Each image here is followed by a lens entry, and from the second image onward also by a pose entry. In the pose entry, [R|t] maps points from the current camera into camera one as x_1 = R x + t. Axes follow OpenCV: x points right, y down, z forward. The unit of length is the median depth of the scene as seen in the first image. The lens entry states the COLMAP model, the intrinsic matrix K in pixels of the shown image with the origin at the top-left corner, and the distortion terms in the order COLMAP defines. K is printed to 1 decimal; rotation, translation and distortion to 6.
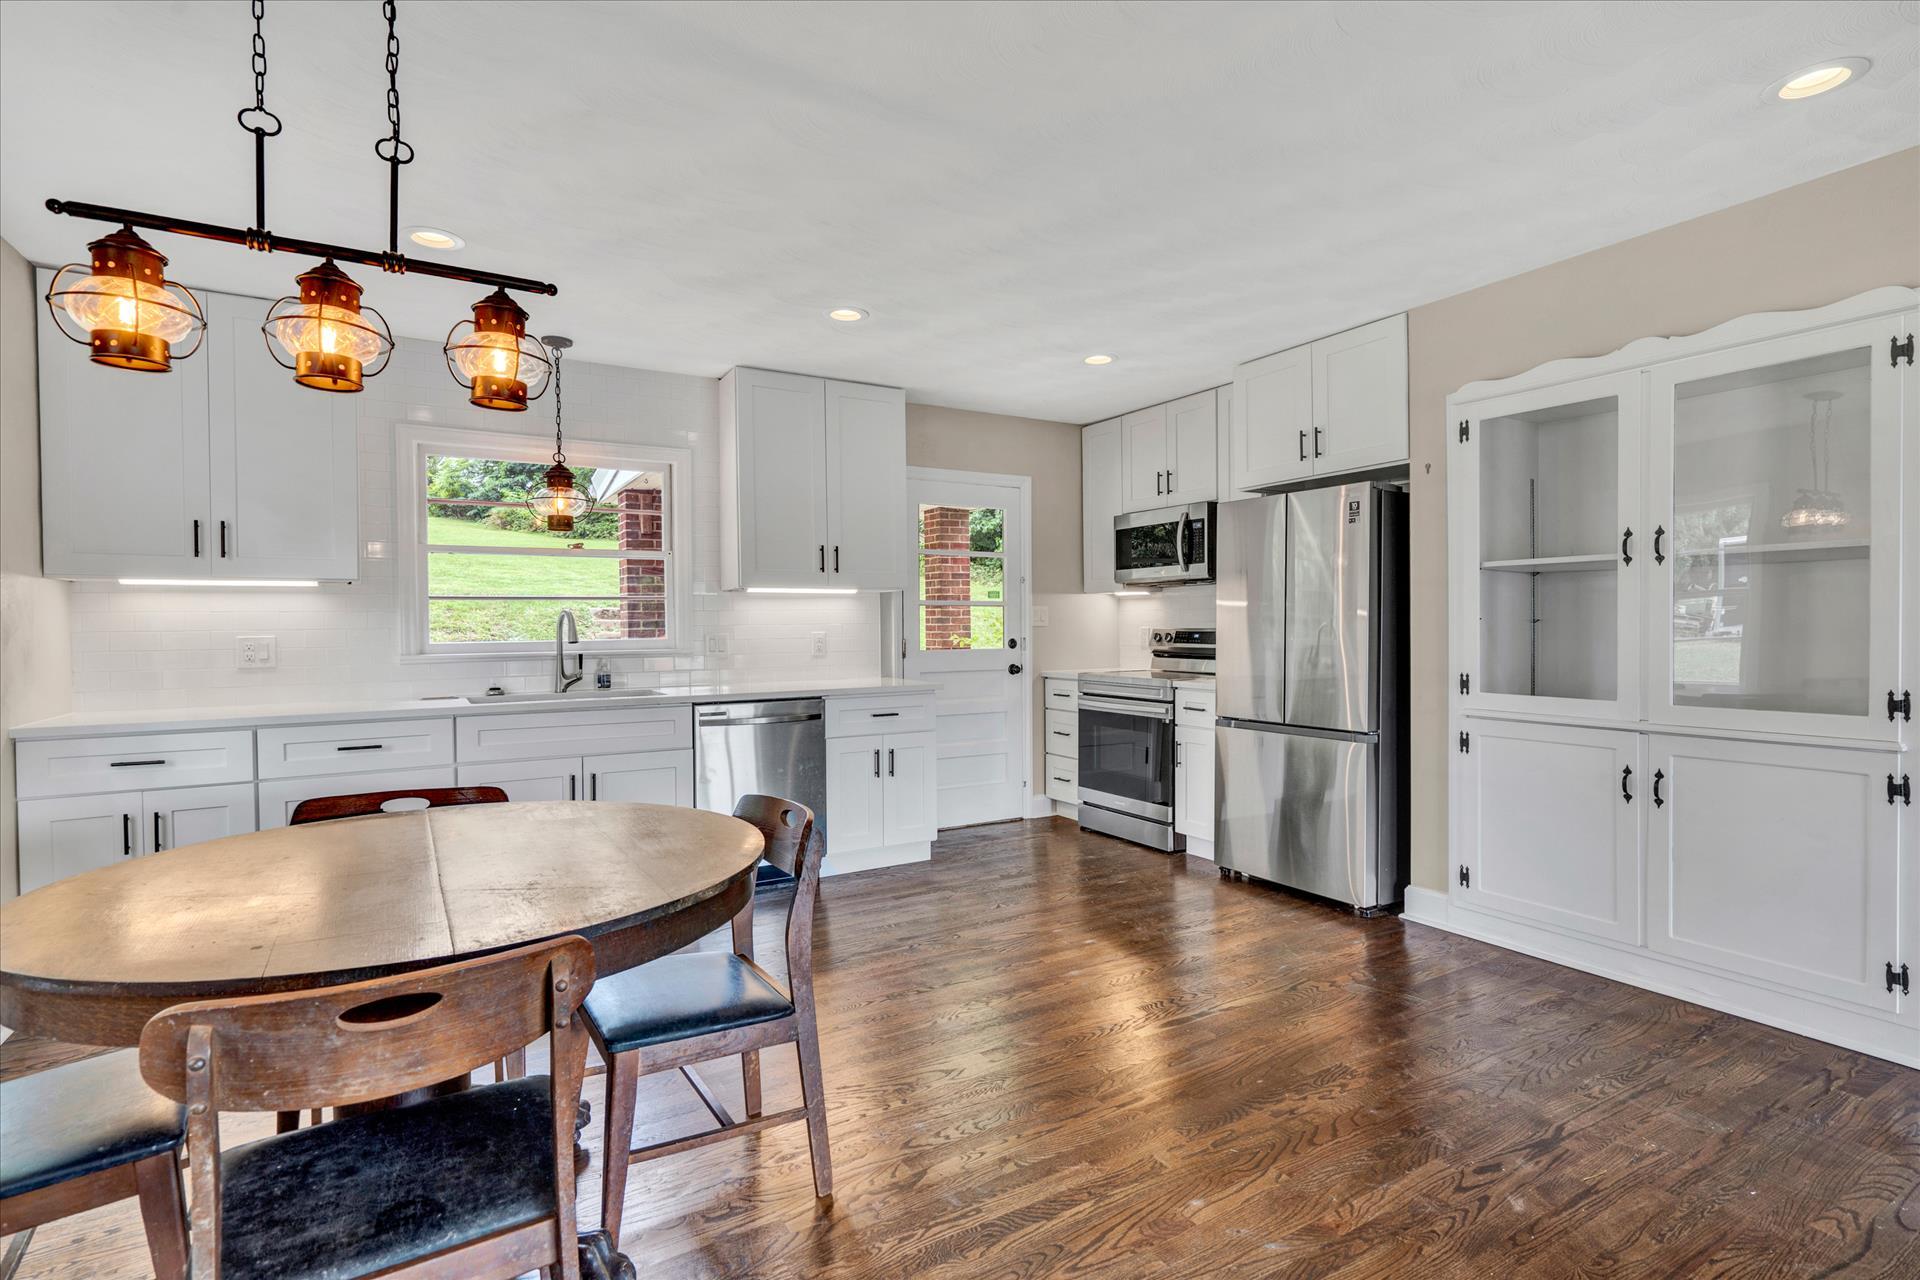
lens RADIAL K [[922.1, 0, 964.2], [0, 922.1, 640.5], [0, 0, 1]] dist [0.001214, 0.000772]
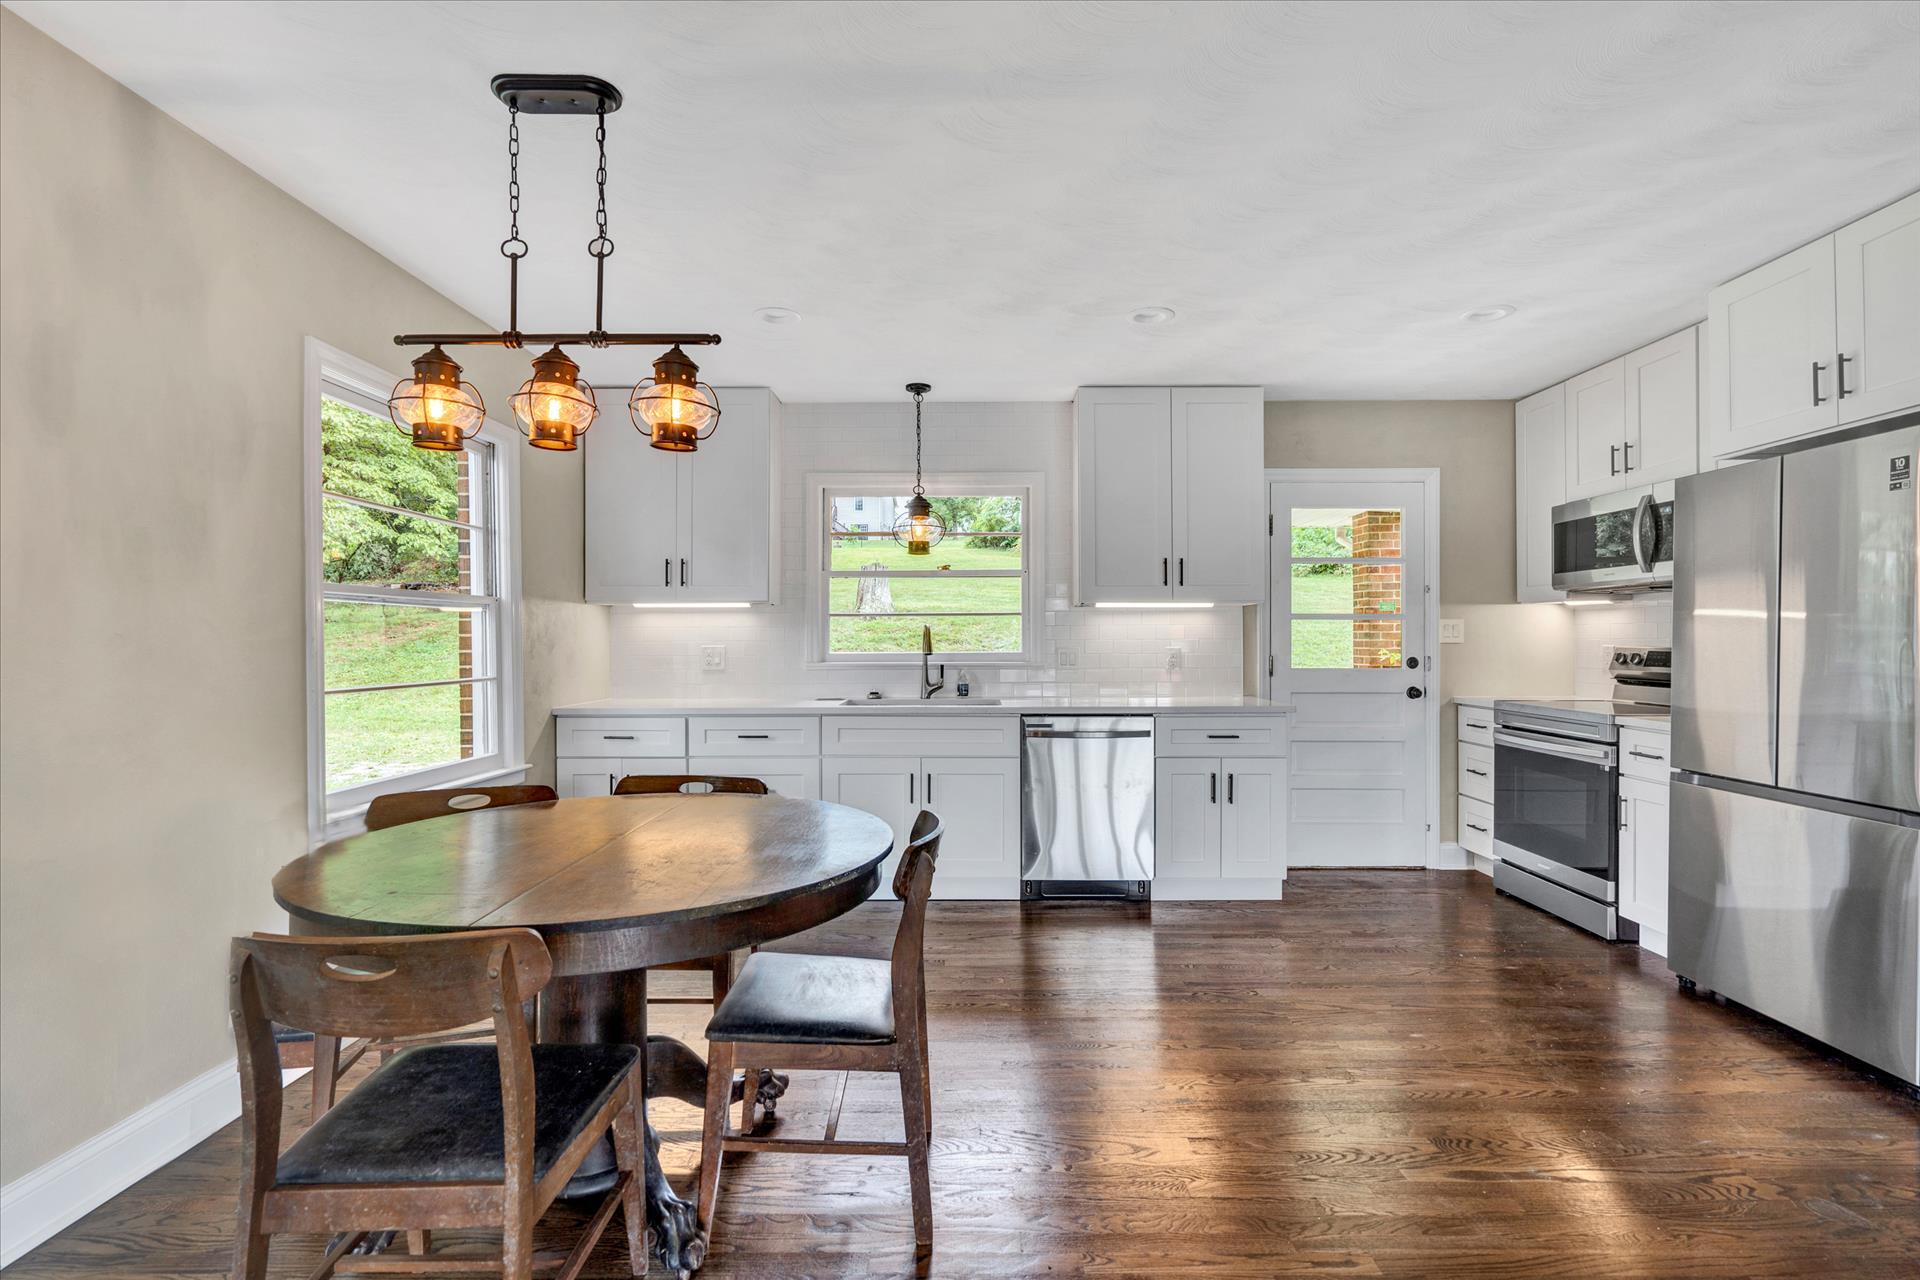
lens RADIAL K [[874.9, 0, 964.8], [0, 874.9, 640.1], [0, 0, 1]] dist [-0.006035, 0.003302]
pose [[0.853896, 0.006951, -0.520398, 0.145198], [-0.014685, 0.999834, -0.010741, -0.003788], [0.520237, 0.016814, 0.853856, 0.103645]]
